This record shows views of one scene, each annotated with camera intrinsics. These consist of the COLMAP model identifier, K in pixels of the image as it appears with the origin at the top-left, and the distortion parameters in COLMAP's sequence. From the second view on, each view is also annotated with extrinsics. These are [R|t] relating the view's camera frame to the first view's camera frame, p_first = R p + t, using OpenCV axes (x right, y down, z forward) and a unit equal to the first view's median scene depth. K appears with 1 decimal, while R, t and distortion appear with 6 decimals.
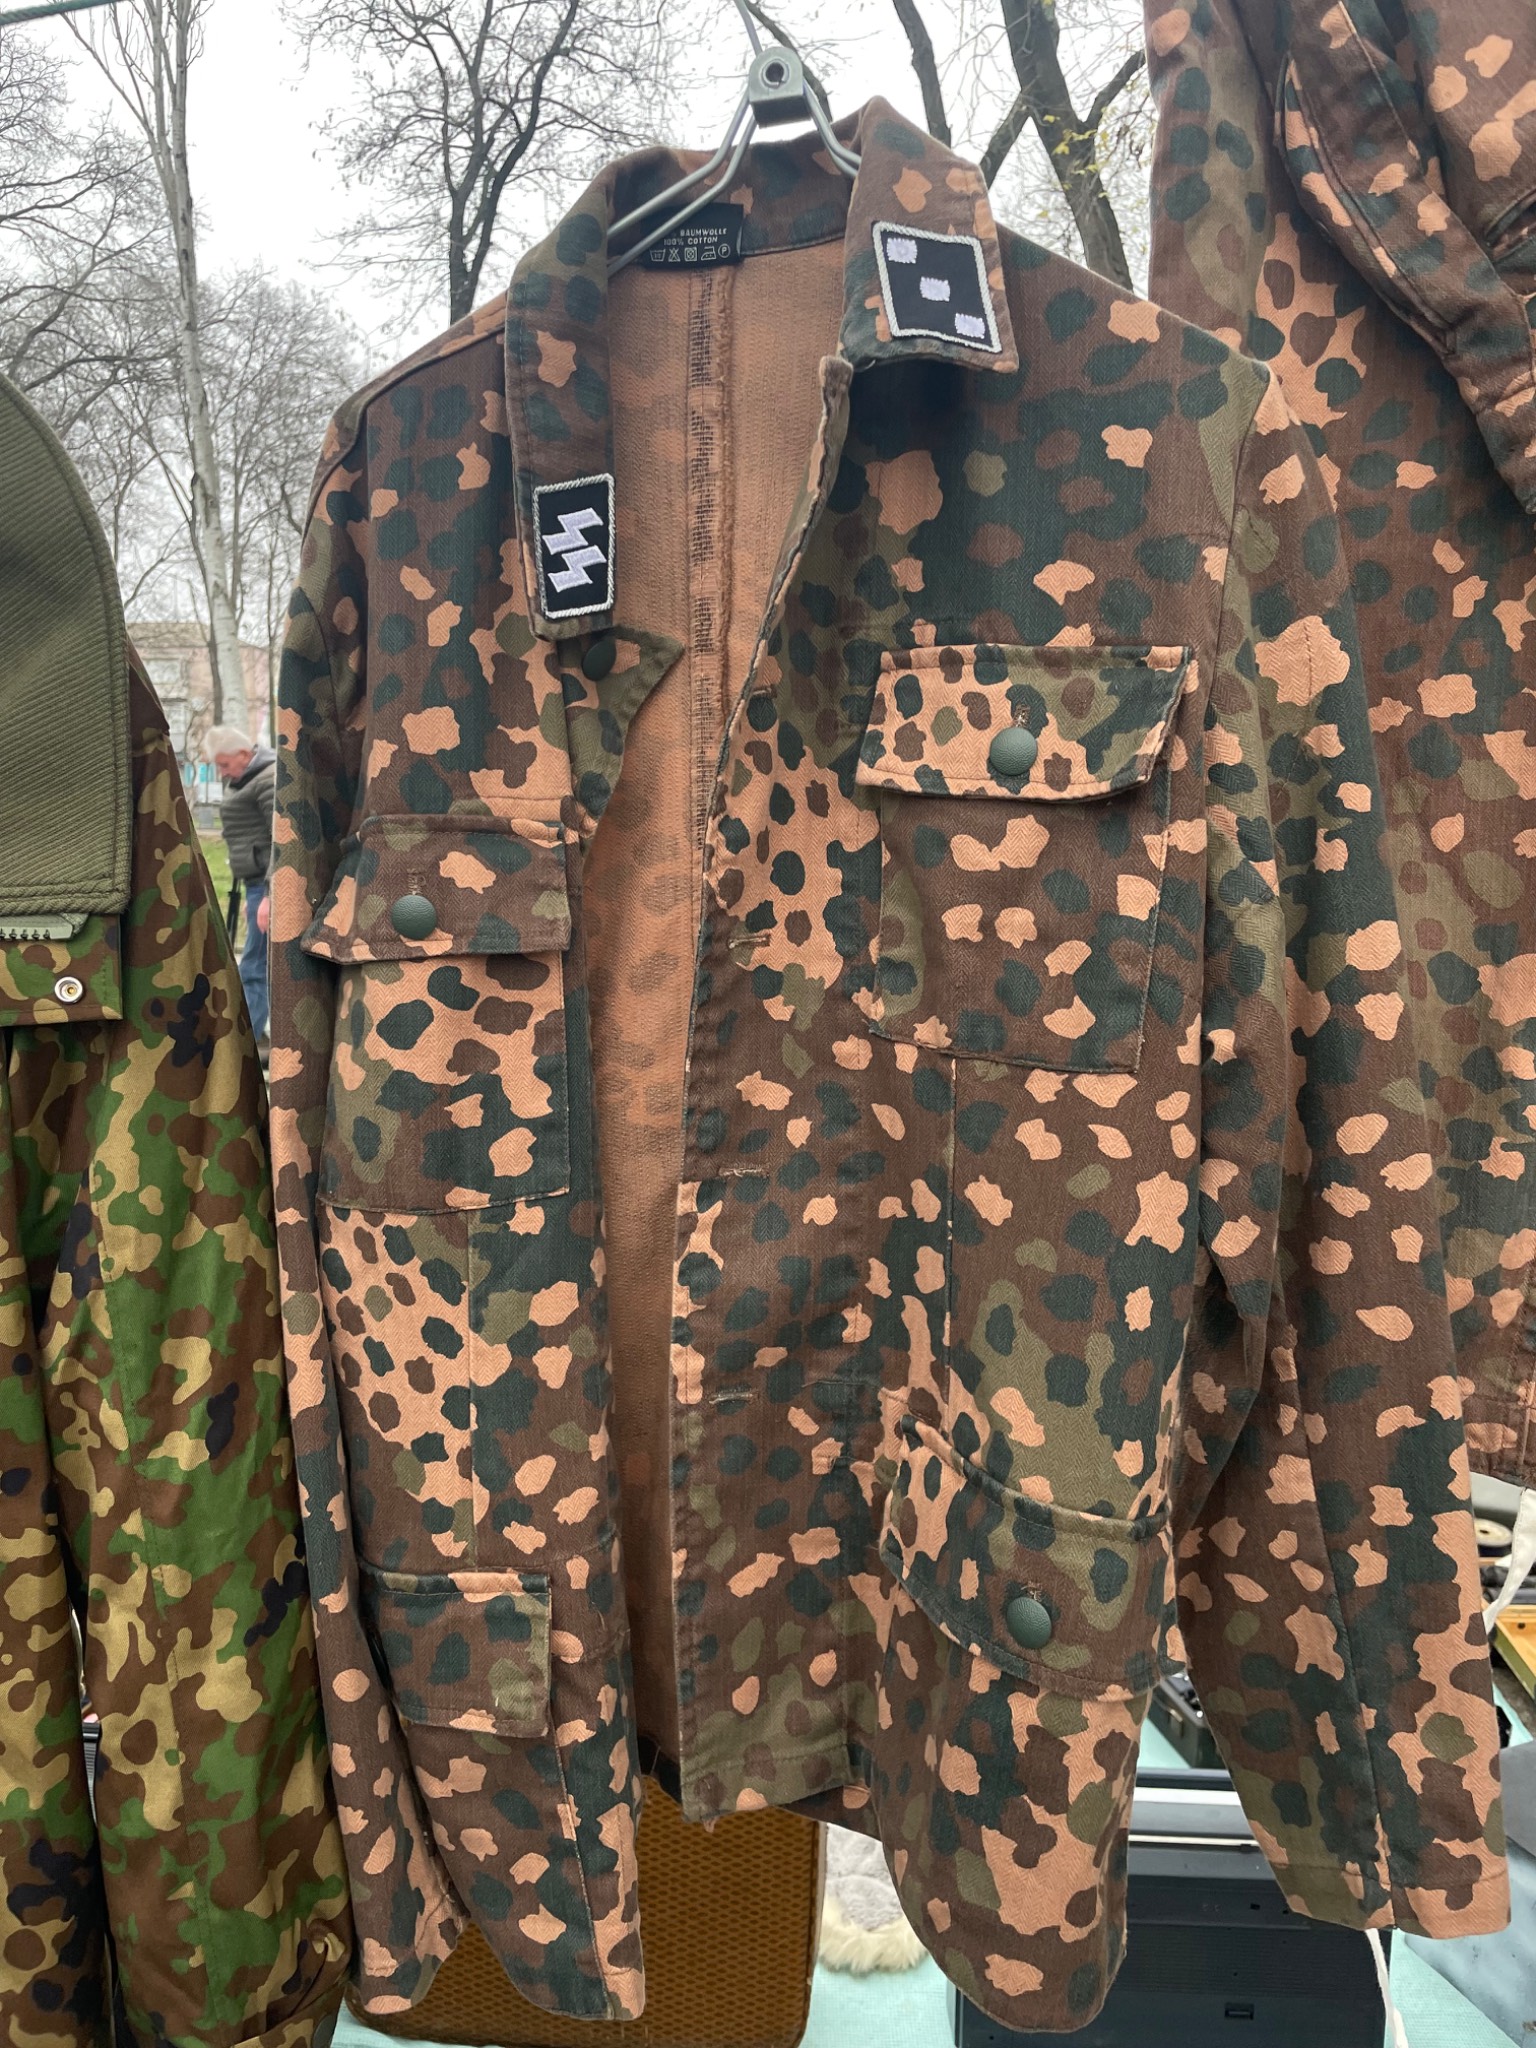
lens RADIAL K [[1594.6, 0, 753.3], [0, 1594.6, 1061.5], [0, 0, 1]] dist [0.076285, -0.099380]
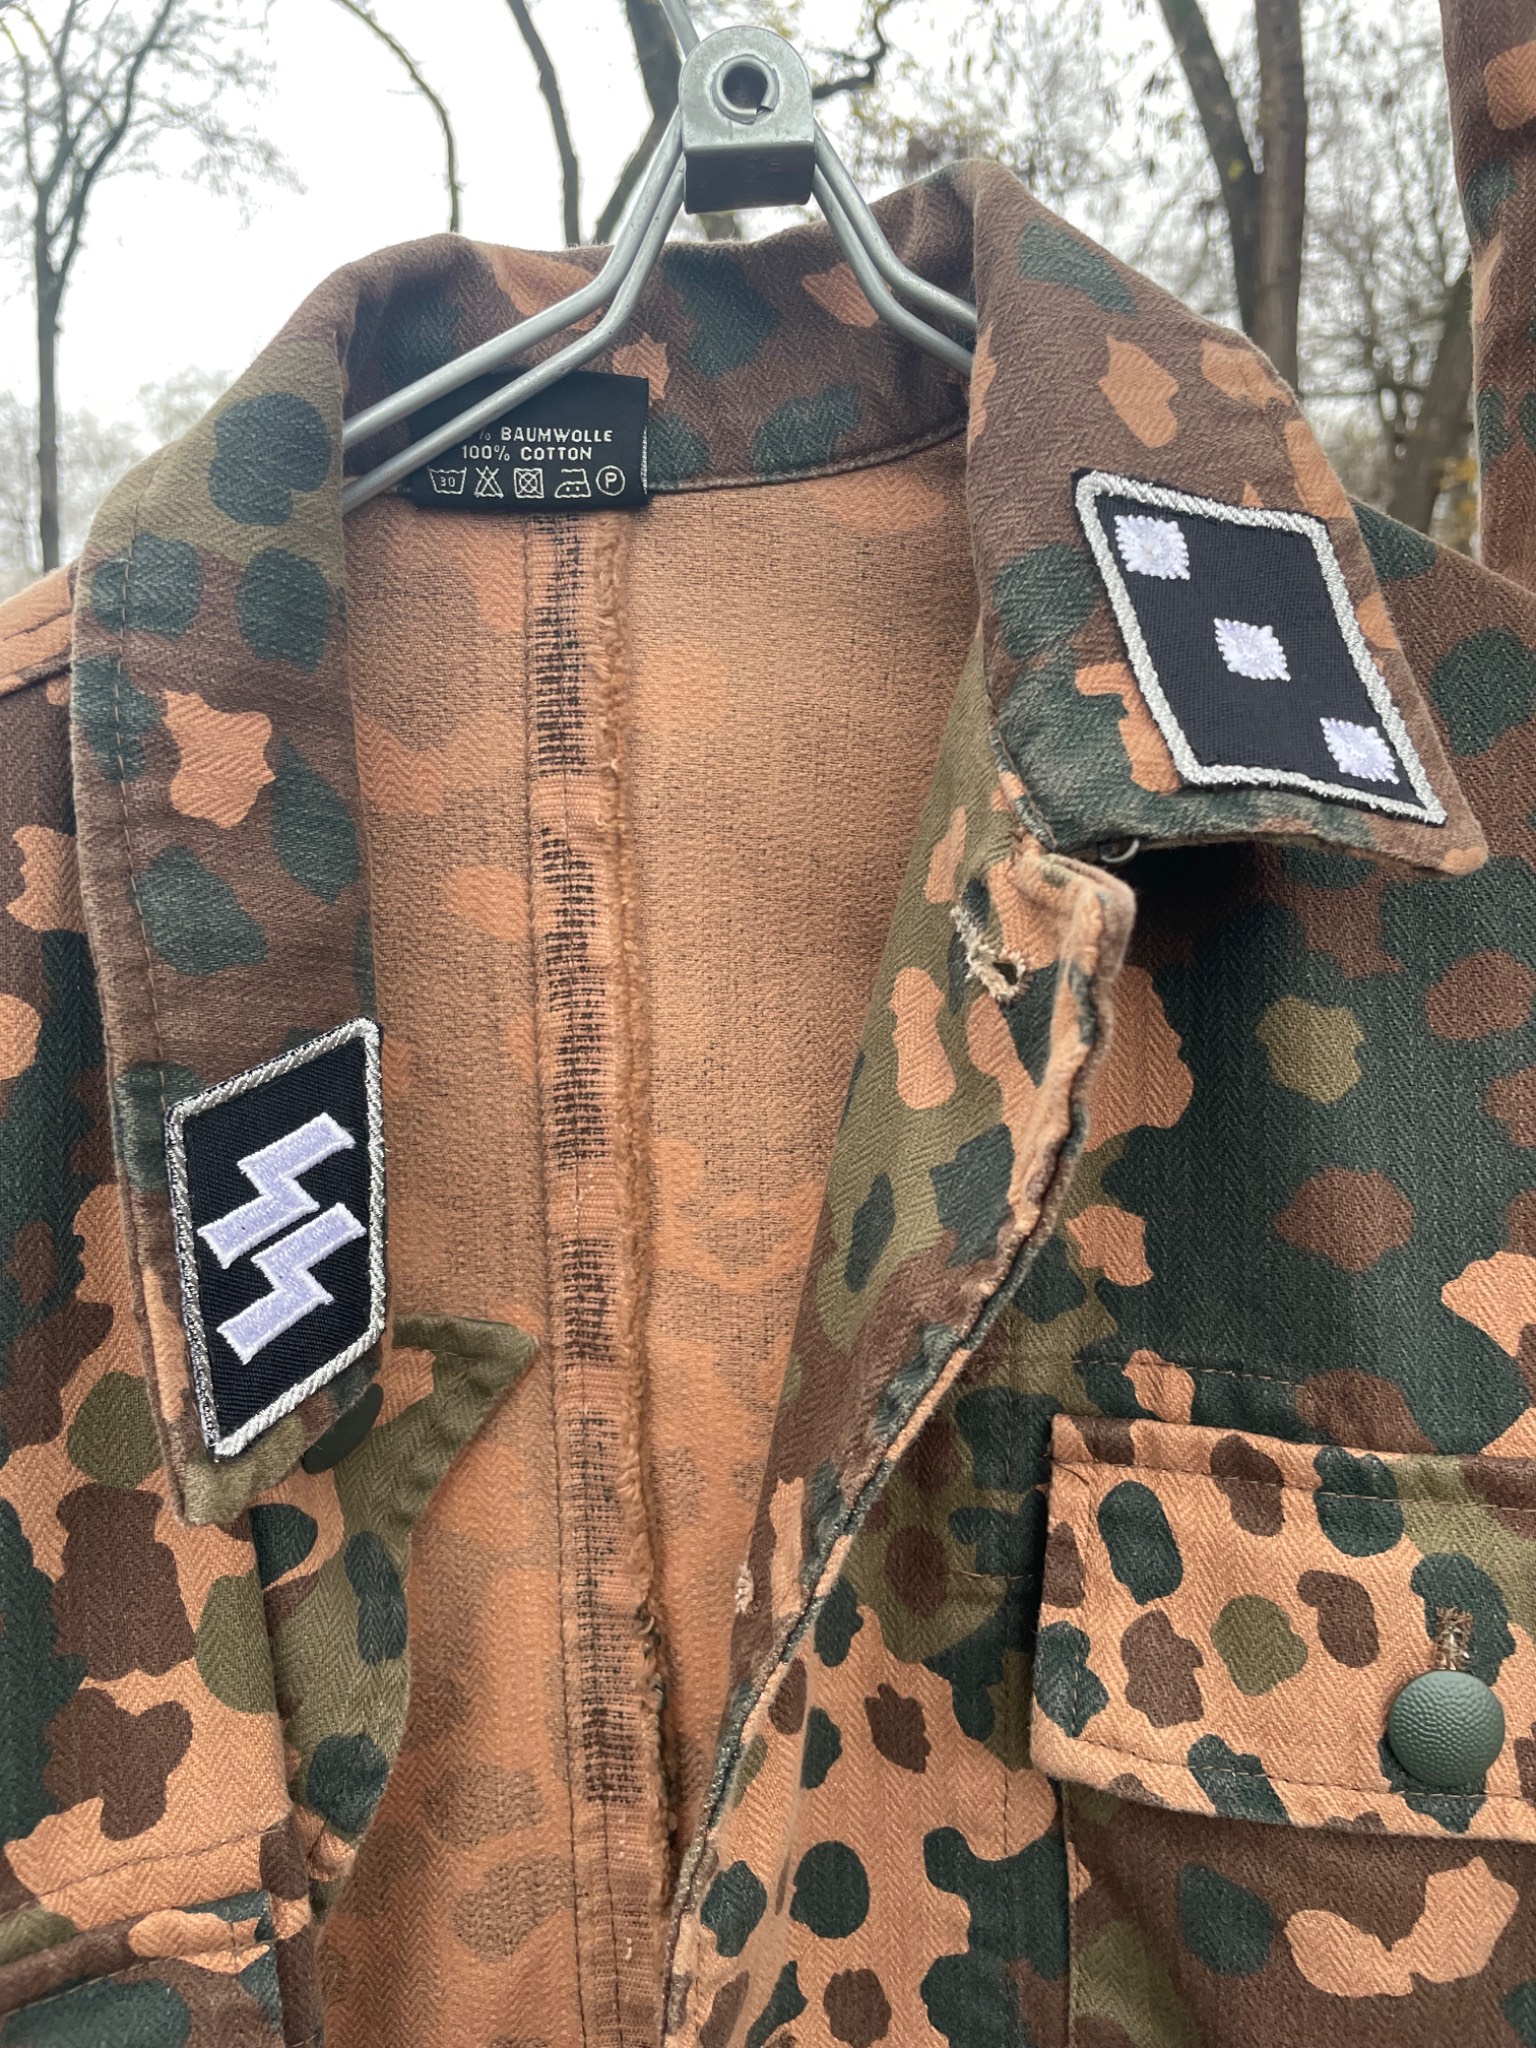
lens RADIAL K [[1594.6, 0, 761.8], [0, 1594.6, 1004.0], [0, 0, 1]] dist [0.076285, -0.099380]
pose [[0.968587, -0.045842, 0.244415, -0.093389], [0.060936, 0.996650, -0.054555, -0.348503], [-0.241095, 0.067735, 0.968135, 0.604524]]
